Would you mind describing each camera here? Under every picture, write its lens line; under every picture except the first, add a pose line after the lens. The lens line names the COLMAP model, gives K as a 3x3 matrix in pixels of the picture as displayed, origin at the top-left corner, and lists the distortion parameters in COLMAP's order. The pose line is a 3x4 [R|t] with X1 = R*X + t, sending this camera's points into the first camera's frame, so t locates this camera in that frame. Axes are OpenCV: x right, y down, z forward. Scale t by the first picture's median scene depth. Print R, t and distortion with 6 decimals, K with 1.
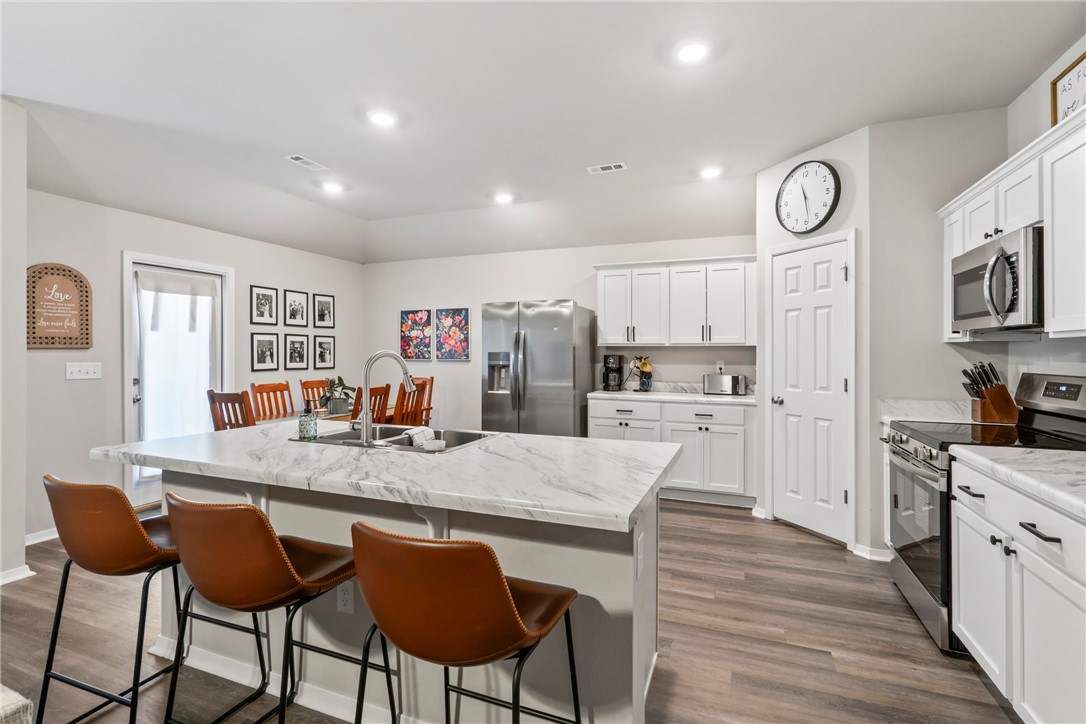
lens RADIAL K [[495.1, 0, 542.2], [0, 495.1, 358.7], [0, 0, 1]] dist [-0.003165, -0.000379]
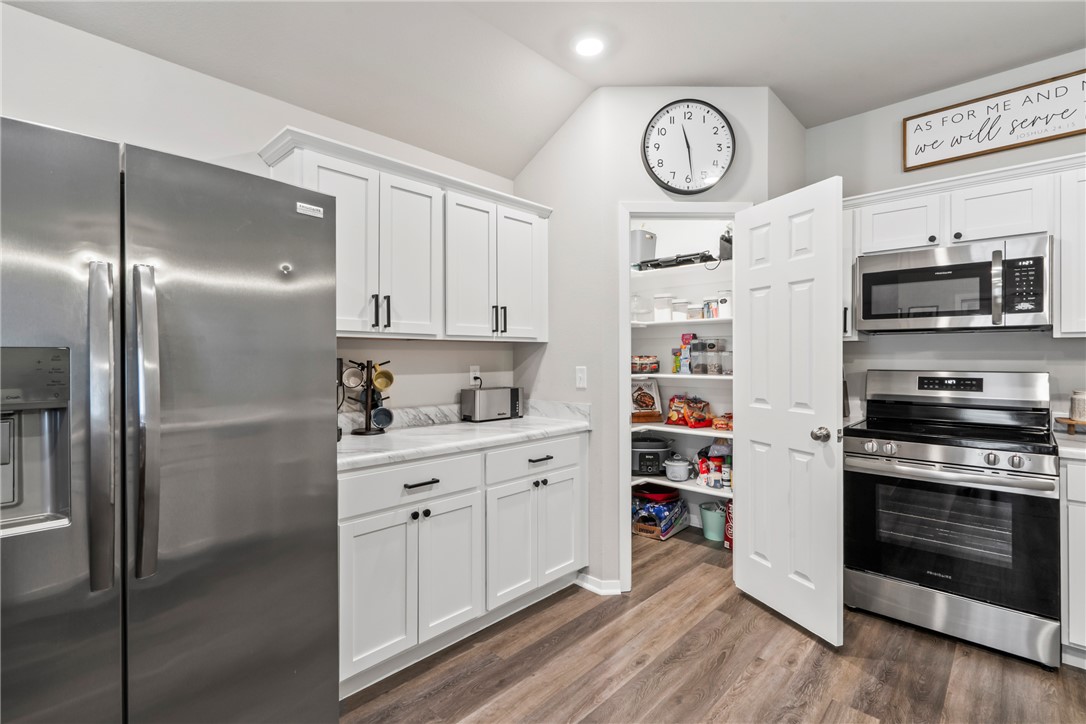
lens RADIAL K [[495.1, 0, 542.2], [0, 495.1, 358.7], [0, 0, 1]] dist [-0.003165, -0.000379]
pose [[0.382143, -0.007067, 0.924076, -0.238559], [0.013679, 0.999904, 0.001990, -0.006294], [-0.924002, 0.011880, 0.382203, 0.874940]]
